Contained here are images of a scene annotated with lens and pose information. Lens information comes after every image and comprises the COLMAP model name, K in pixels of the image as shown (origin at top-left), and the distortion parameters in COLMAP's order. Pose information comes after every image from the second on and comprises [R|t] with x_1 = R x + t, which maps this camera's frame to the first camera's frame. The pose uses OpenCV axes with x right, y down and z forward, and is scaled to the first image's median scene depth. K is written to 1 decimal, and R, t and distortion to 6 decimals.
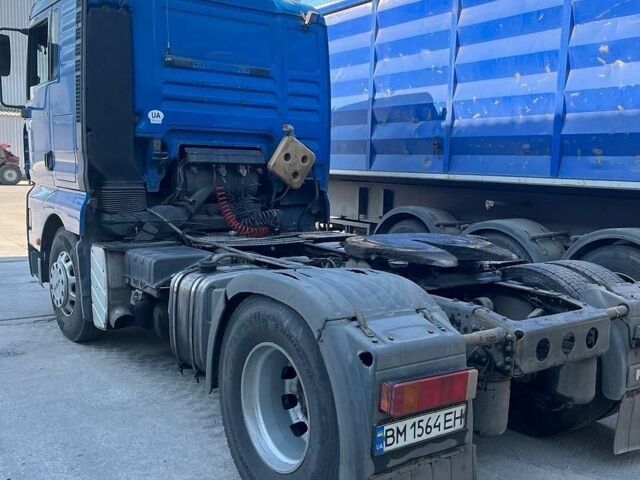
lens RADIAL K [[657.2, 0, 320.0], [0, 657.2, 240.0], [0, 0, 1]] dist [0.005865, 0.011896]
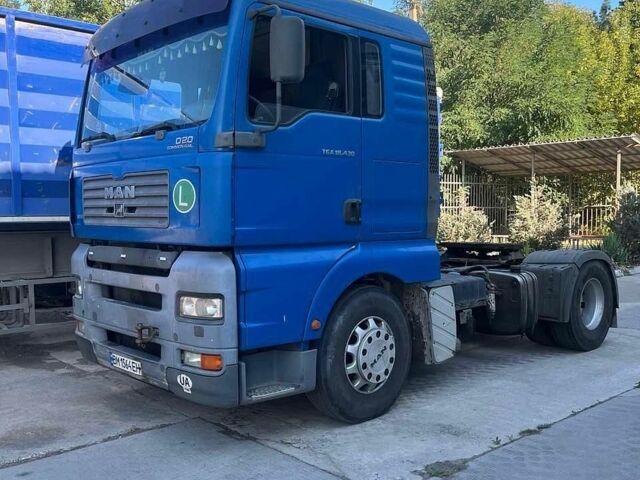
lens RADIAL K [[676.1, 0, 320.0], [0, 676.1, 240.0], [0, 0, 1]] dist [0.001140, -0.003505]
pose [[-0.128468, -0.071417, 0.989139, -1.355912], [0.117216, 0.989319, 0.086654, -0.178792], [-0.984762, 0.127075, -0.118725, 1.272337]]
